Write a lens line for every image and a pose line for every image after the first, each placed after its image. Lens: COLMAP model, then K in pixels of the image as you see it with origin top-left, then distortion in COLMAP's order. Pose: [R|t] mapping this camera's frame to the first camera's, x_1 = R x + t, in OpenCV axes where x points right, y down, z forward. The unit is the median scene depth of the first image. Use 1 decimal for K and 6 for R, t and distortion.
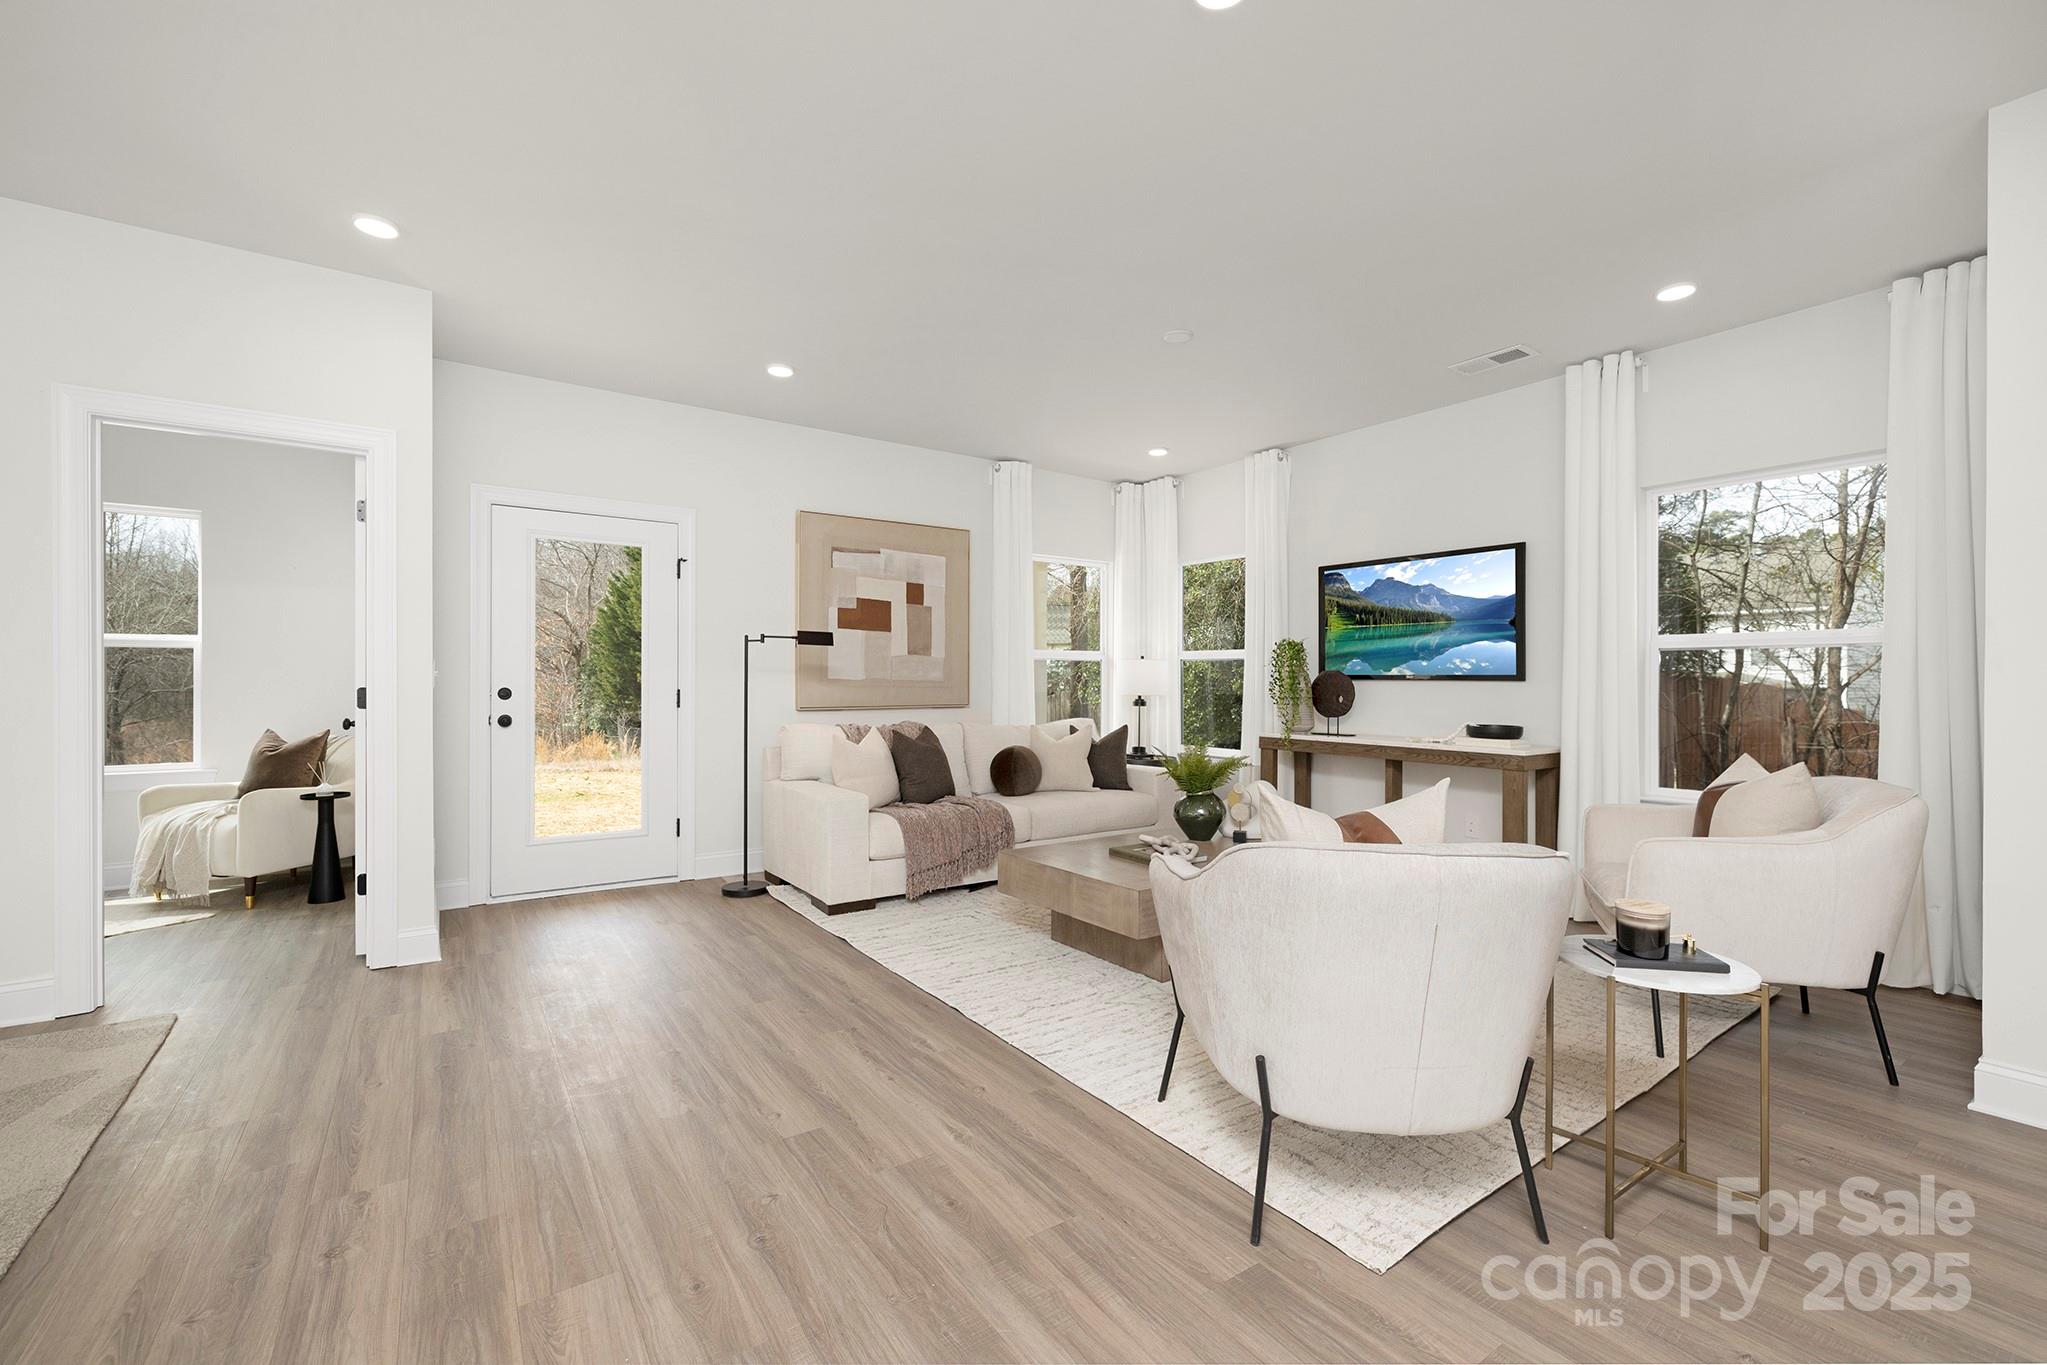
lens RADIAL K [[841.7, 0, 1023.5], [0, 841.7, 682.5], [0, 0, 1]] dist [0.001206, 0.000201]
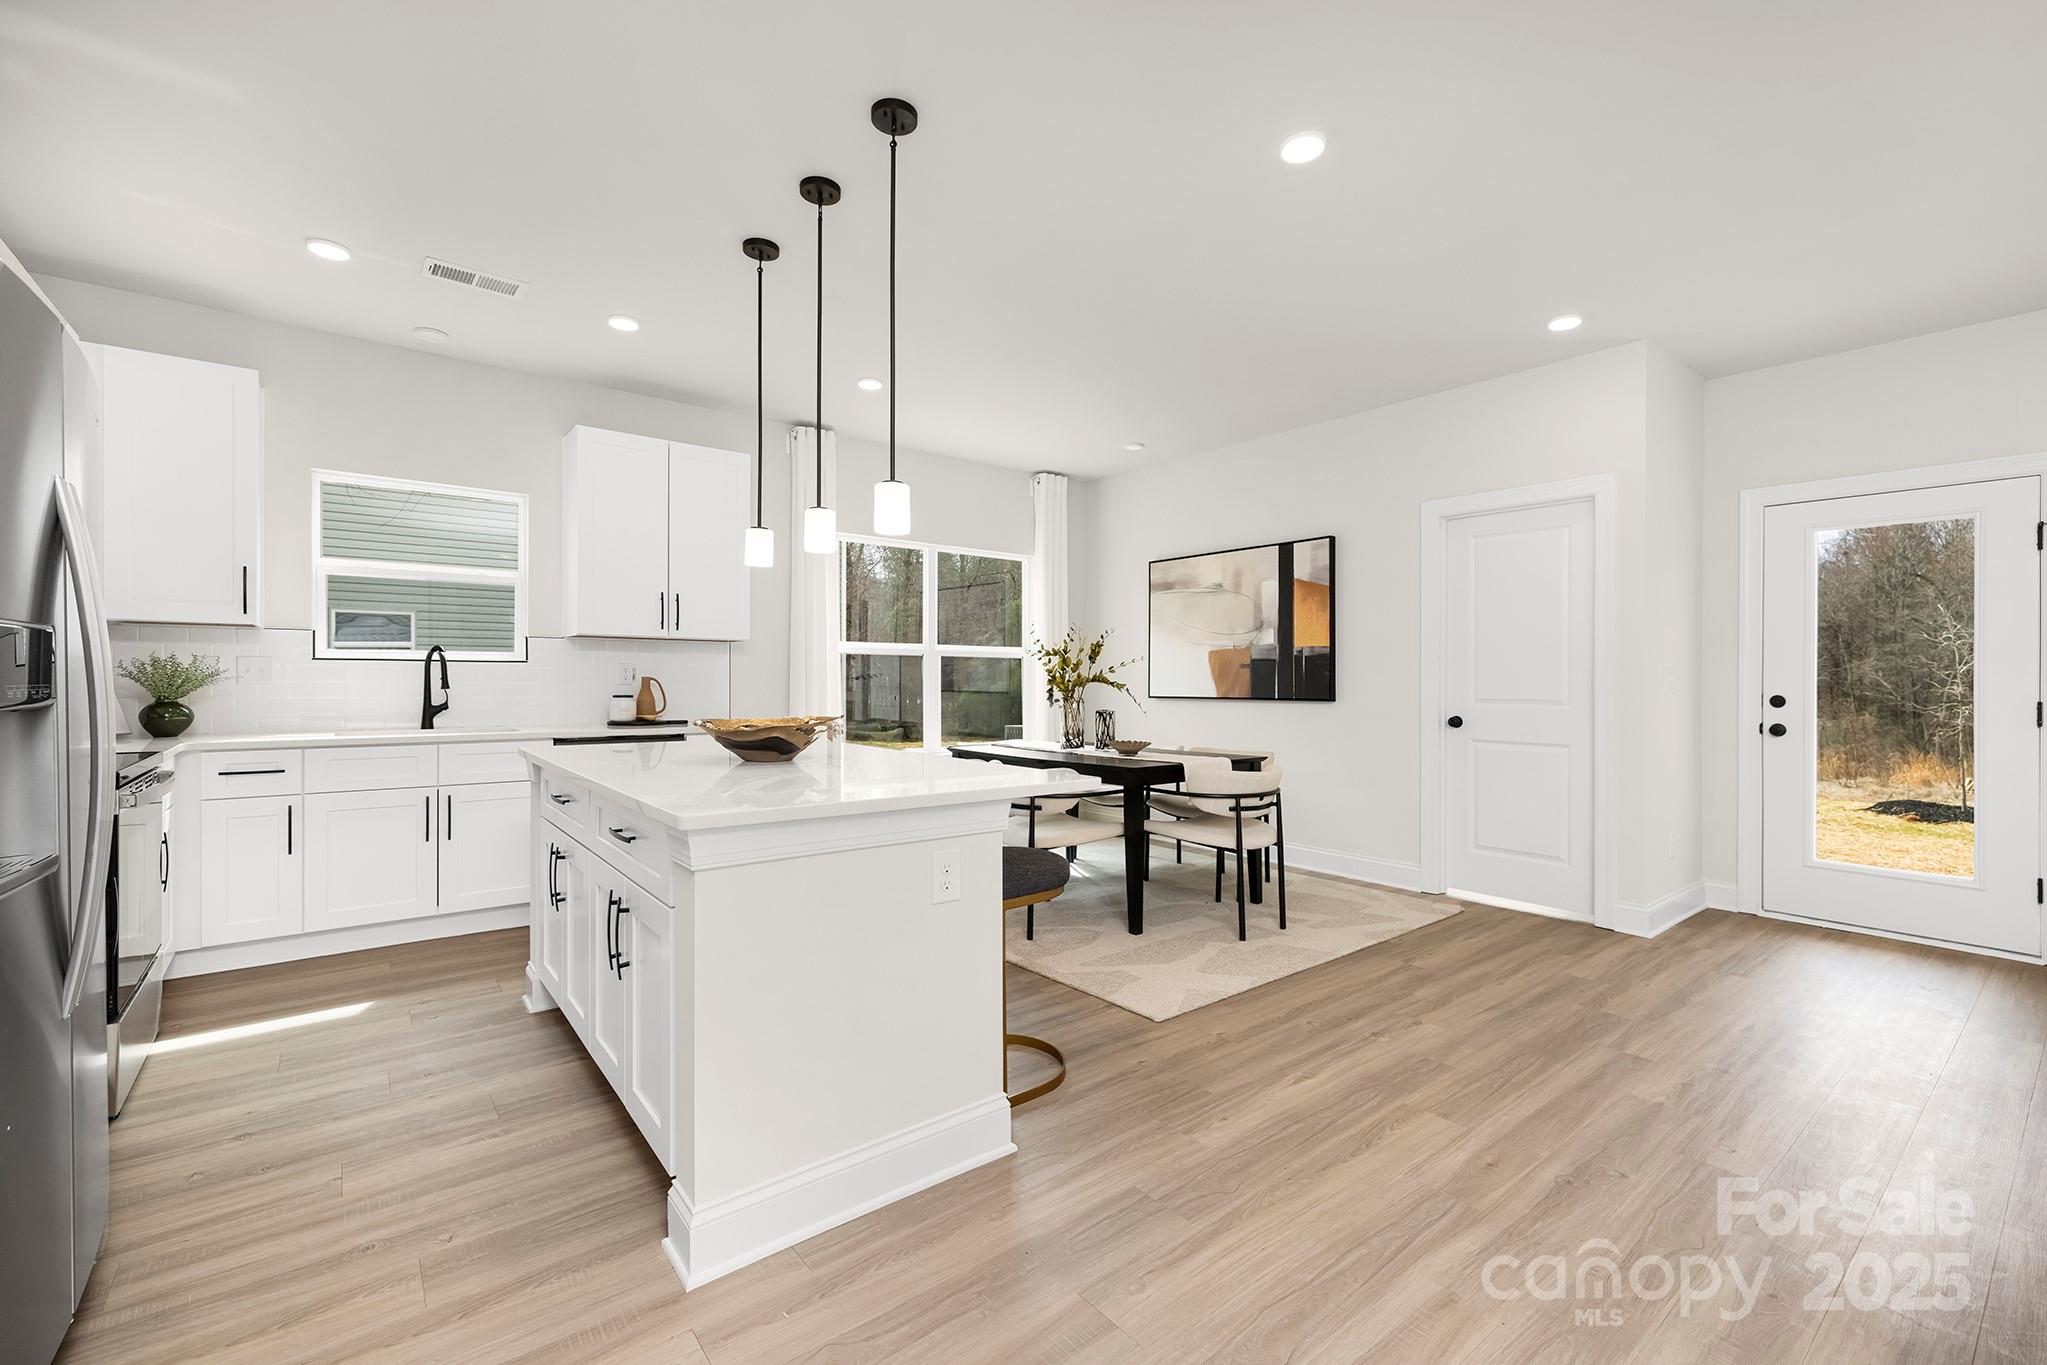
lens RADIAL K [[841.7, 0, 1023.5], [0, 841.7, 682.5], [0, 0, 1]] dist [0.001206, 0.000201]
pose [[0.060936, -0.016203, -0.998010, 1.487652], [-0.004072, 0.999856, -0.016481, 0.056713], [0.998133, 0.005068, 0.060861, 0.426817]]
